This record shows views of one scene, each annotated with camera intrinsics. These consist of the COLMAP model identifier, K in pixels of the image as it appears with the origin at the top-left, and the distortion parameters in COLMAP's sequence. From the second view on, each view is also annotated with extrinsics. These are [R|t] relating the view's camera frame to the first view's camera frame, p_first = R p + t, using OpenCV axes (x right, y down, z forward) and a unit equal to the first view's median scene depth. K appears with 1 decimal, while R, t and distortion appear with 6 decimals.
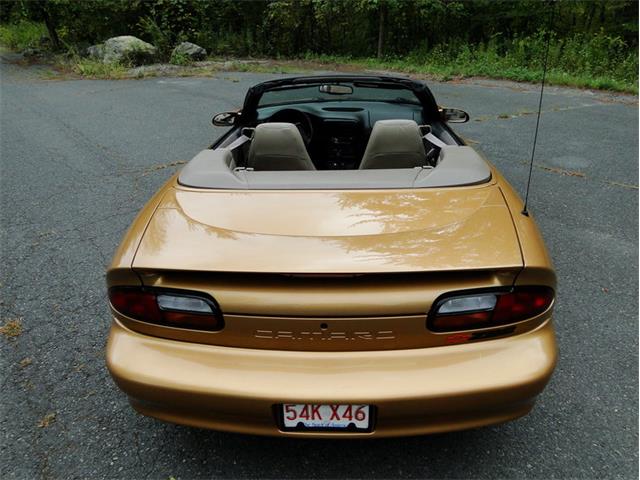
lens RADIAL K [[549.3, 0, 321.0], [0, 549.3, 239.6], [0, 0, 1]] dist [0.006084, 0.007457]
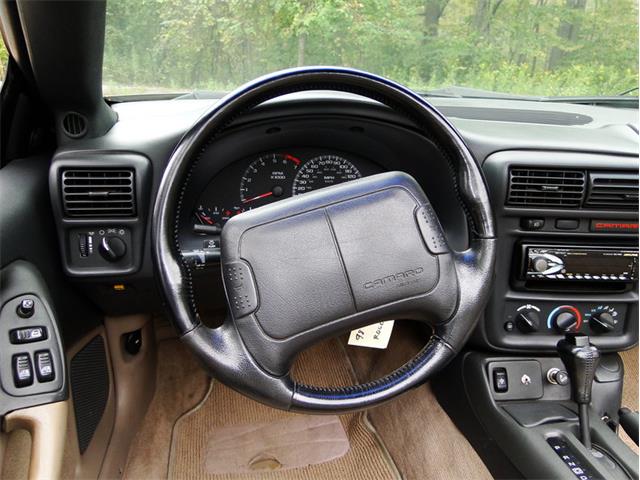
lens RADIAL K [[549.3, 0, 321.0], [0, 549.3, 239.6], [0, 0, 1]] dist [0.006084, 0.007457]
pose [[0.981722, -0.009117, 0.190102, -0.025865], [0.024508, 0.996592, -0.078765, -0.053824], [-0.188736, 0.081985, 0.978600, 0.255359]]
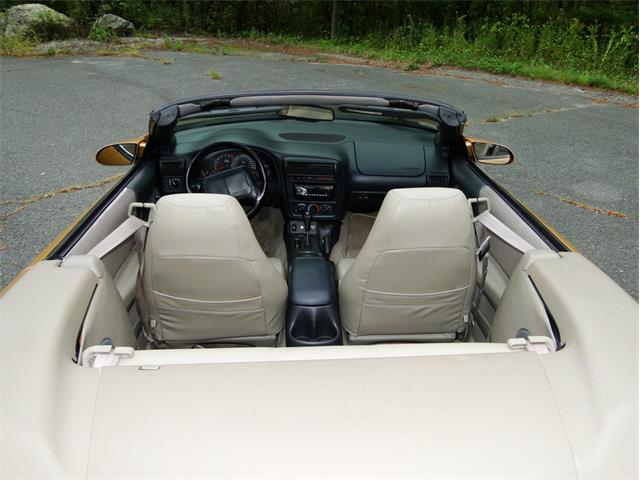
lens RADIAL K [[549.3, 0, 321.0], [0, 549.3, 239.6], [0, 0, 1]] dist [0.006084, 0.007457]
pose [[0.995120, -0.005624, 0.098516, -0.004316], [0.001861, 0.999267, 0.038241, -0.045609], [-0.098659, -0.037871, 0.994400, 0.116259]]
